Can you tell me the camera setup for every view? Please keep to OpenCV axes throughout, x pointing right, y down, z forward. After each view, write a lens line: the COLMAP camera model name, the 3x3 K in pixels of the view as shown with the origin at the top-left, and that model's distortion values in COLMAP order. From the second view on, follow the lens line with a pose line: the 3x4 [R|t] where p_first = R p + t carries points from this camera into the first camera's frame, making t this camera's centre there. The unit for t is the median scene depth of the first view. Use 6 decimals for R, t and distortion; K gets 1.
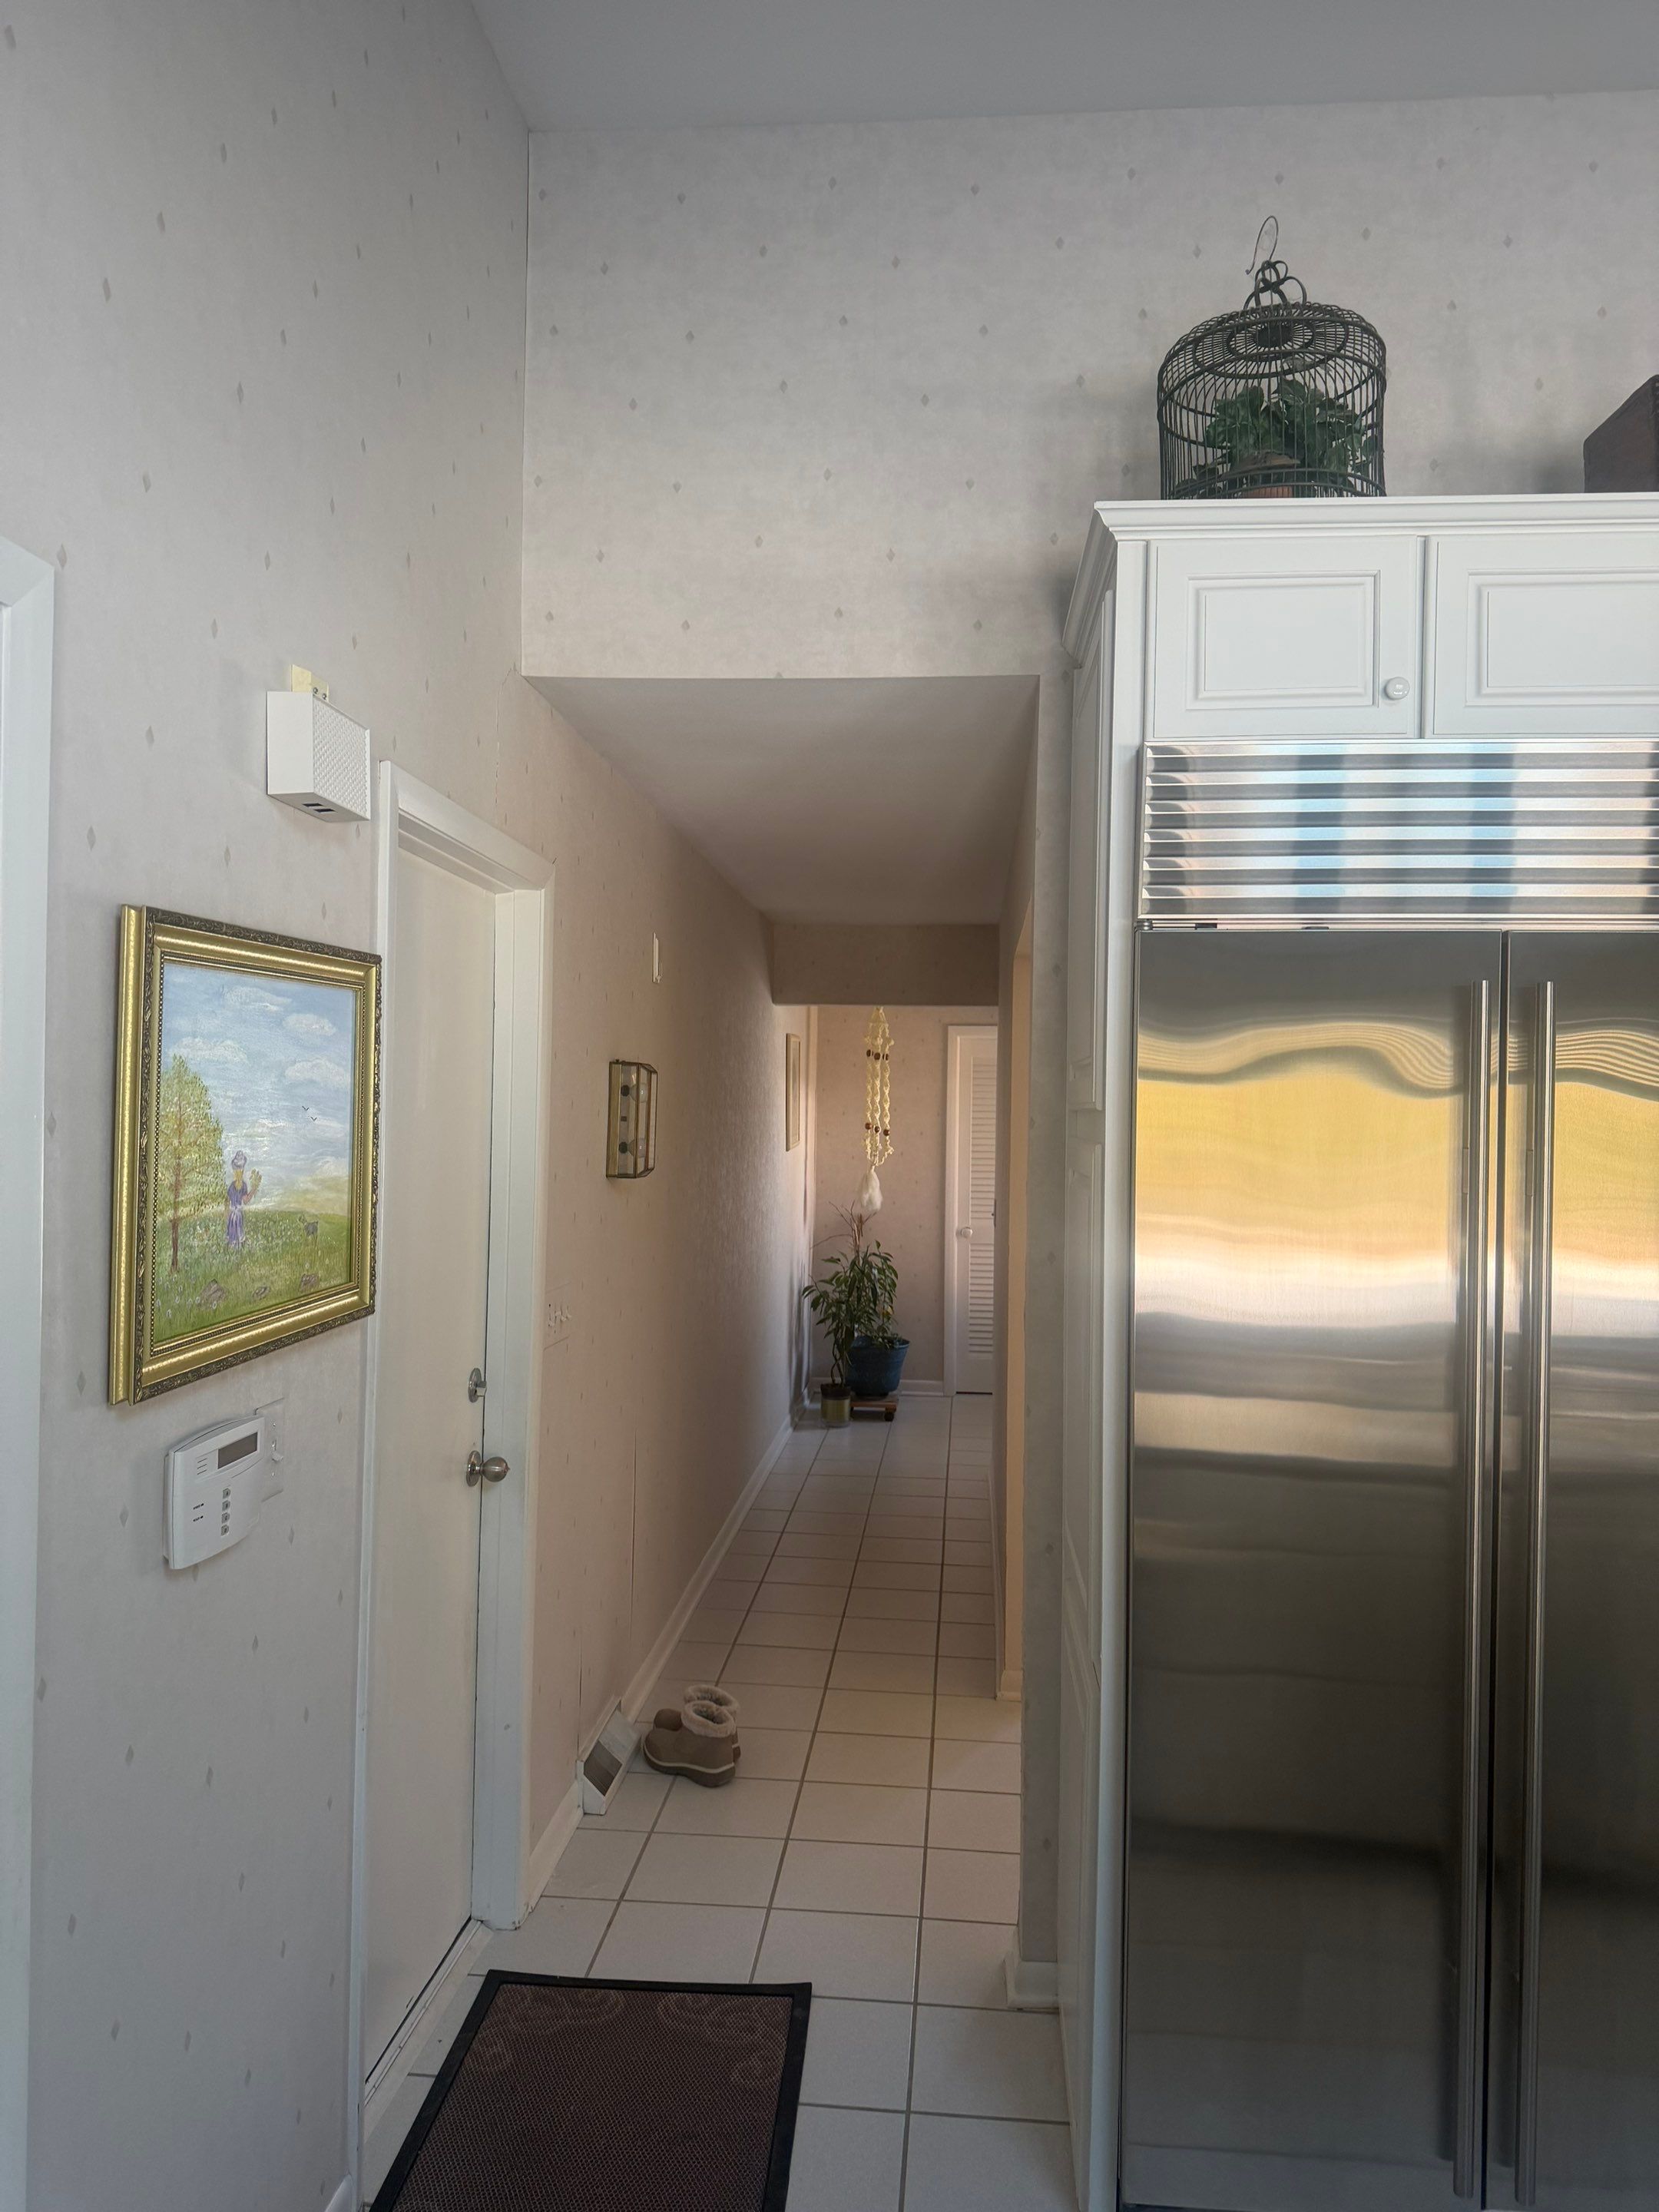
lens RADIAL K [[1576.7, 0, 816.9], [0, 1576.7, 1099.5], [0, 0, 1]] dist [0.002233, 0.001769]
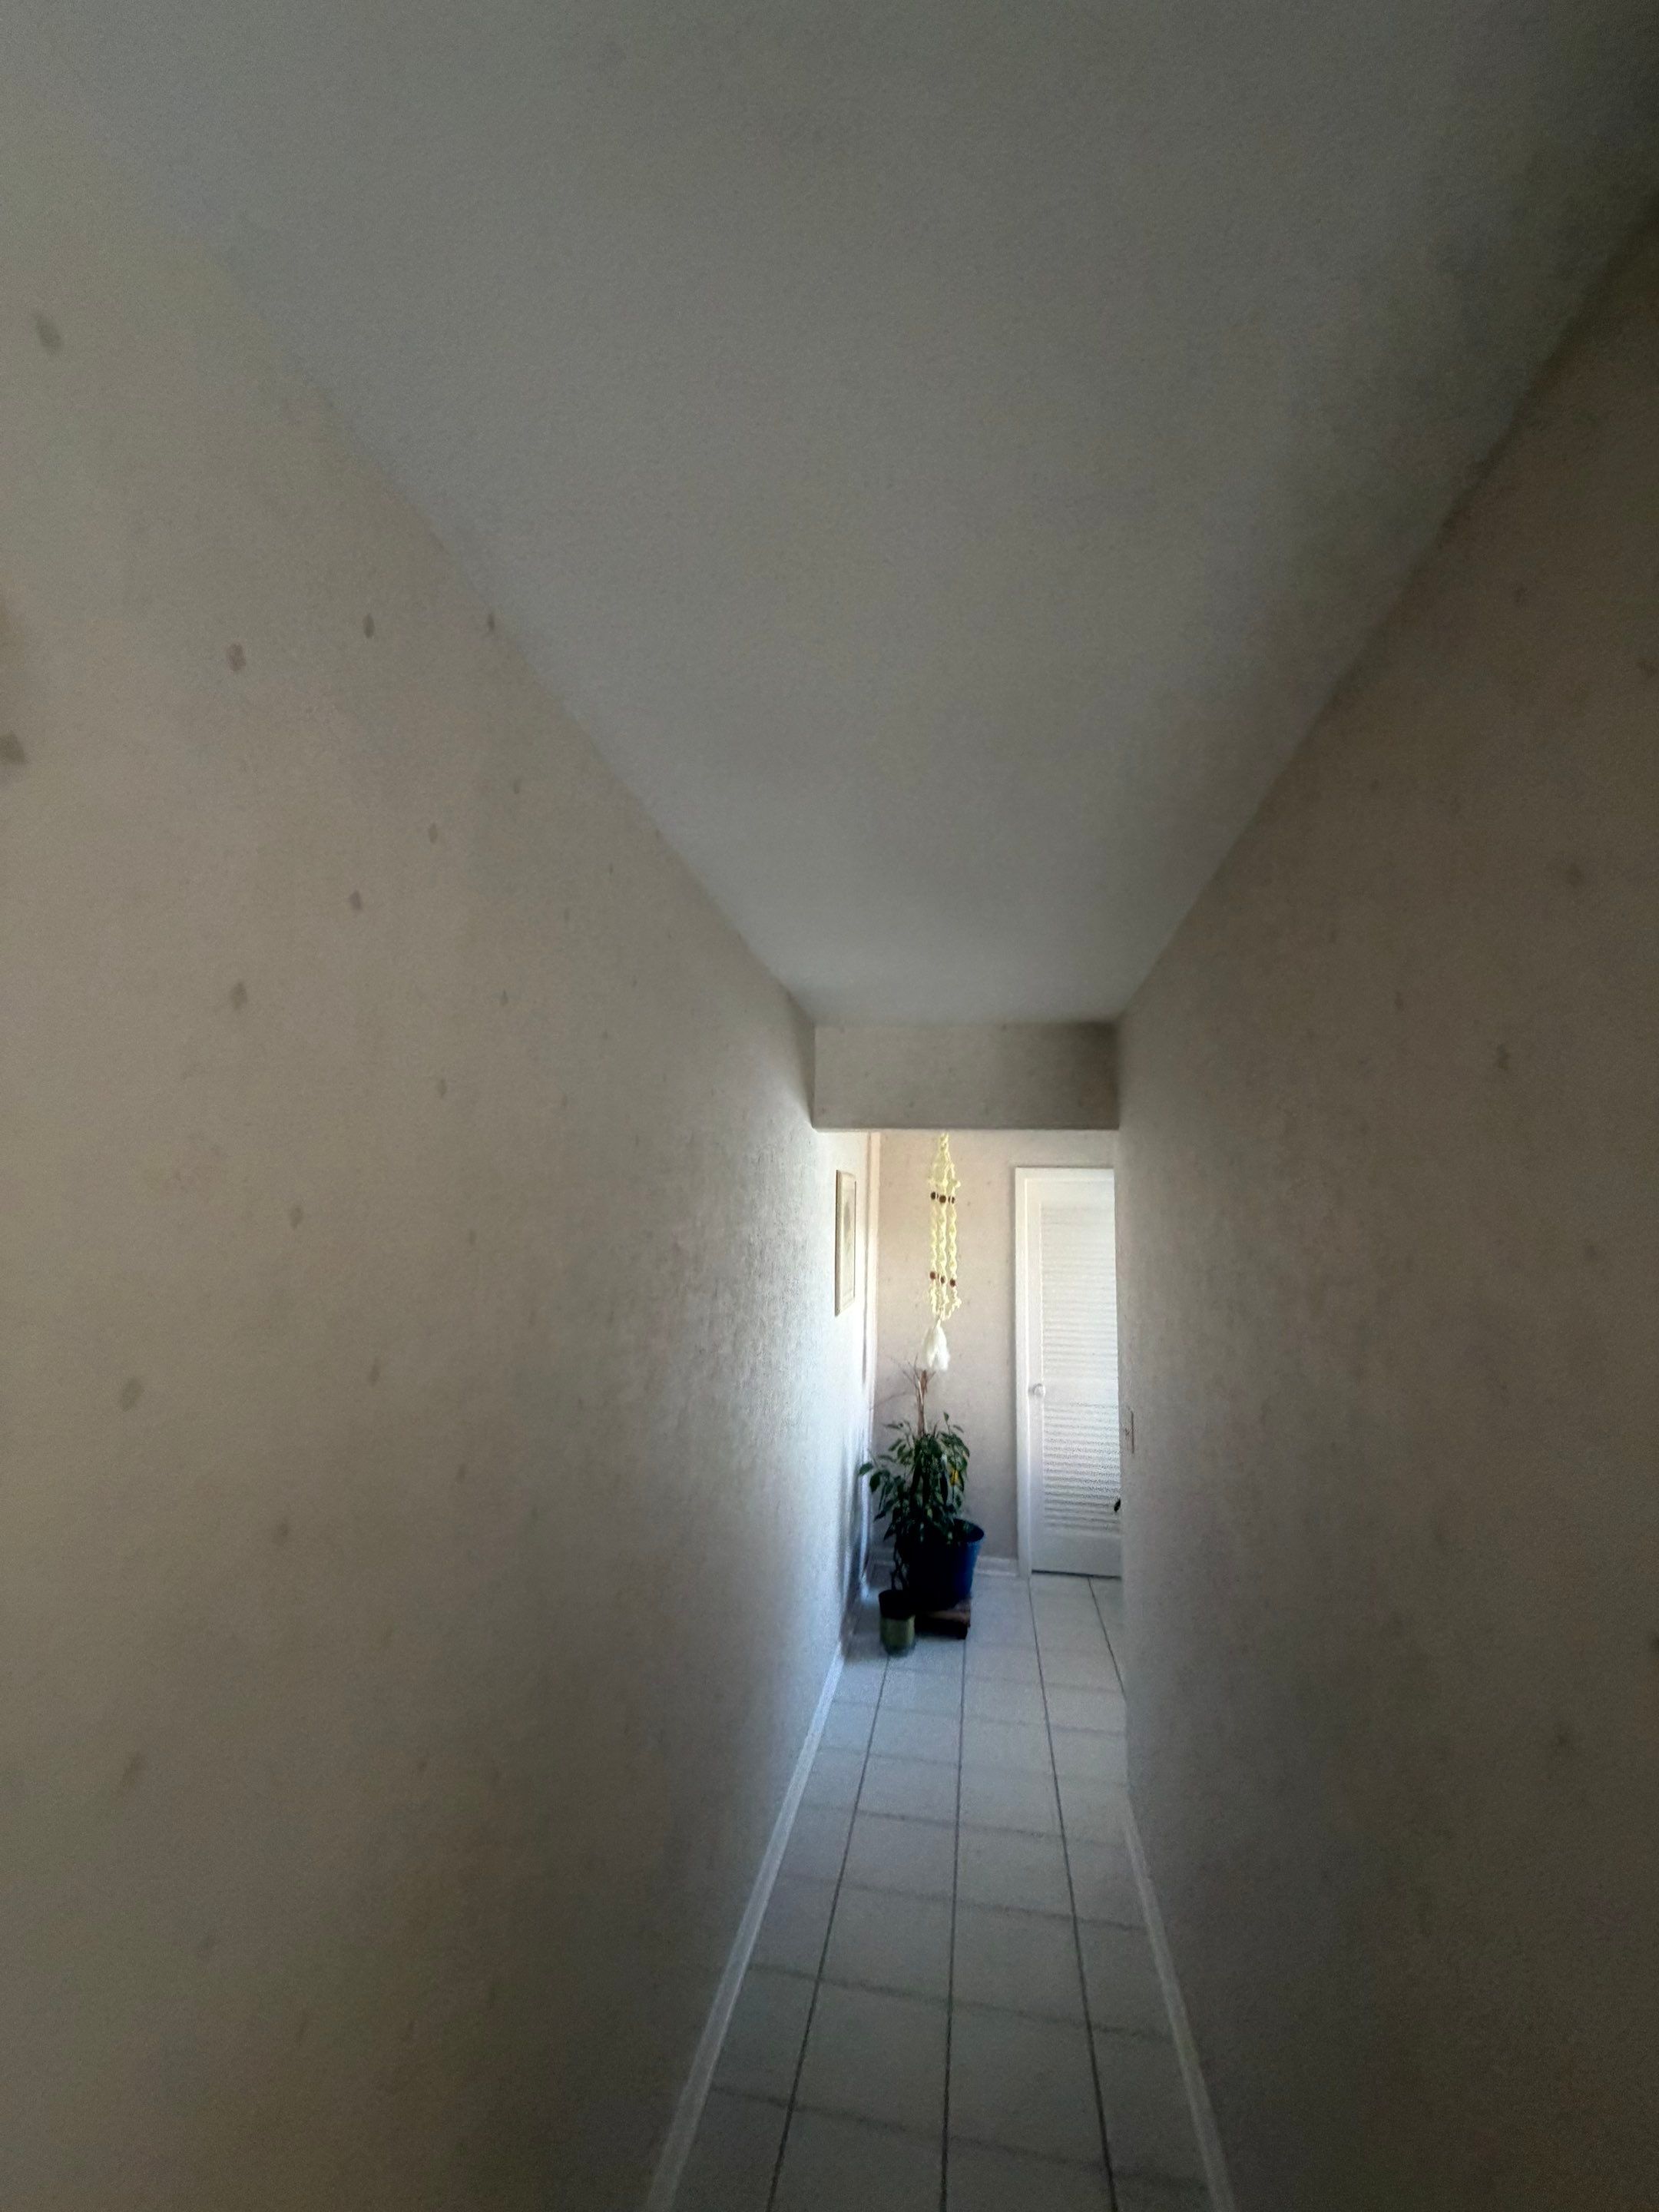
lens RADIAL K [[888.1, 0, 829.5], [0, 888.1, 1106.0], [0, 0, 1]] dist [0.002692, 0.000285]
pose [[0.997653, -0.000361, -0.068475, 0.007839], [-0.008810, 0.990998, -0.133584, -0.011436], [0.067907, 0.133873, 0.988669, 0.477938]]
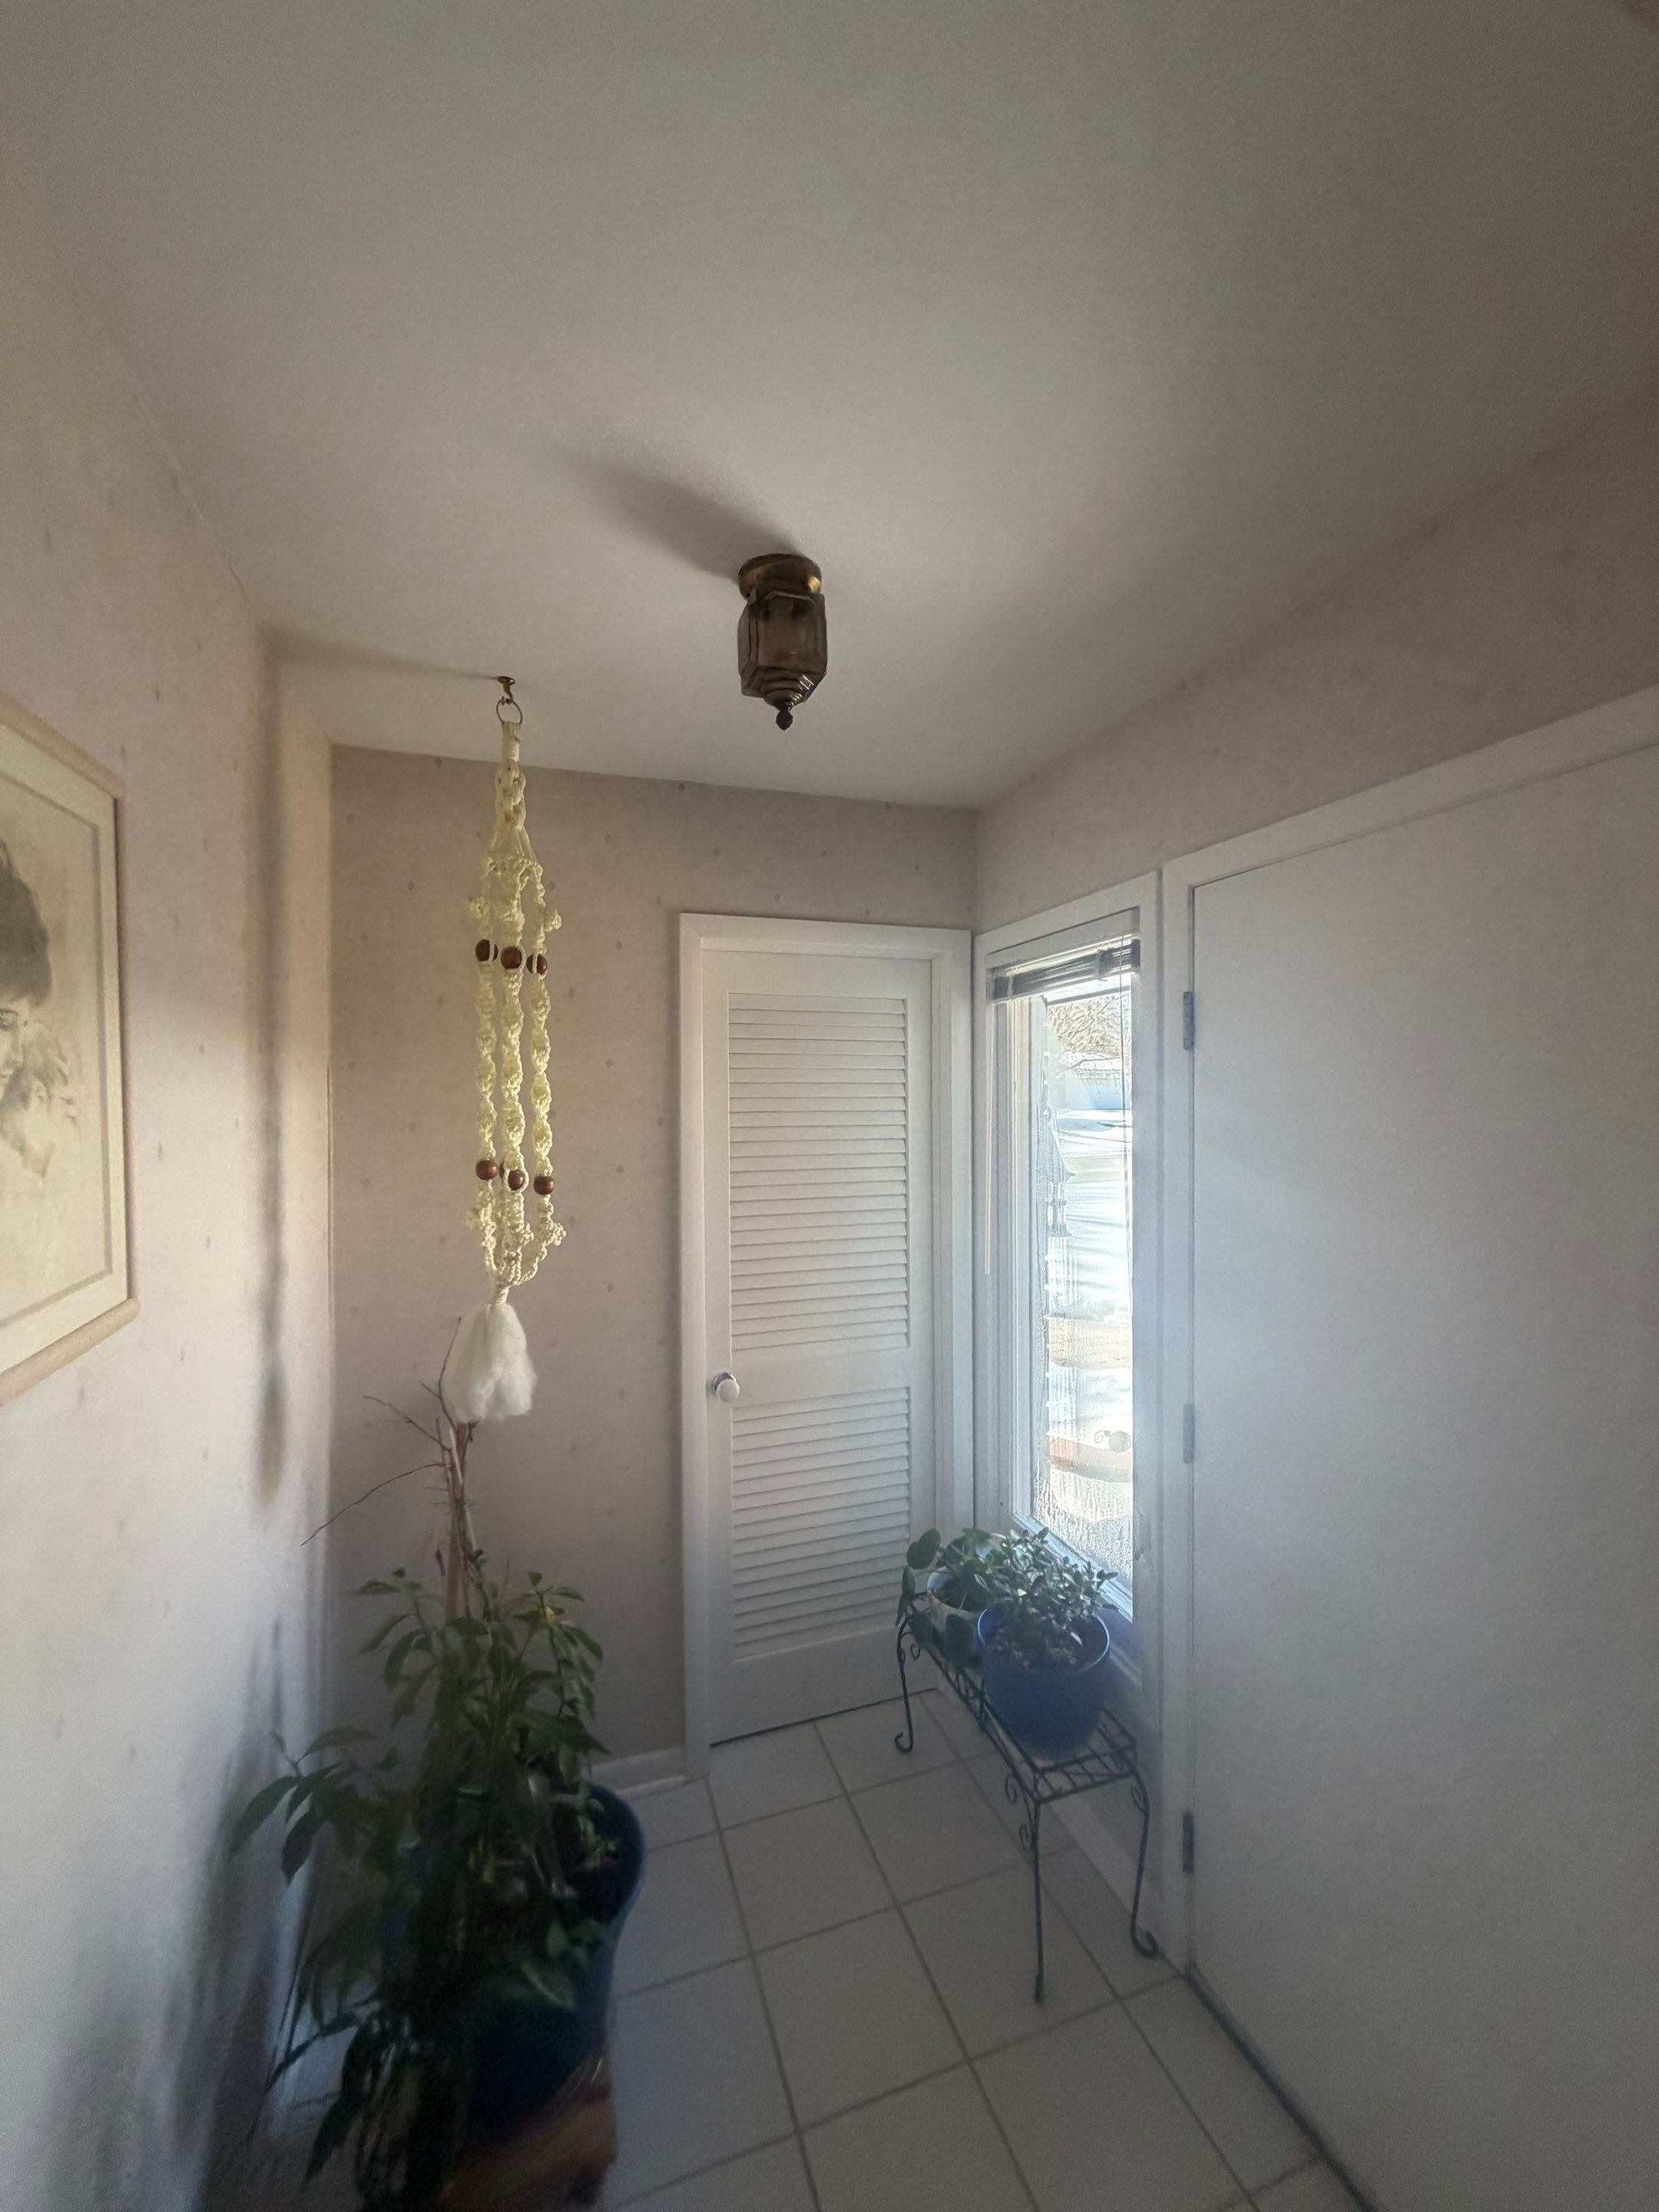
lens RADIAL K [[888.1, 0, 829.5], [0, 888.1, 1106.0], [0, 0, 1]] dist [0.002692, 0.000285]
pose [[0.911850, -0.023247, 0.409865, 0.022304], [0.016117, 0.999653, 0.020843, 0.000692], [-0.410208, -0.012400, 0.911908, 0.809672]]
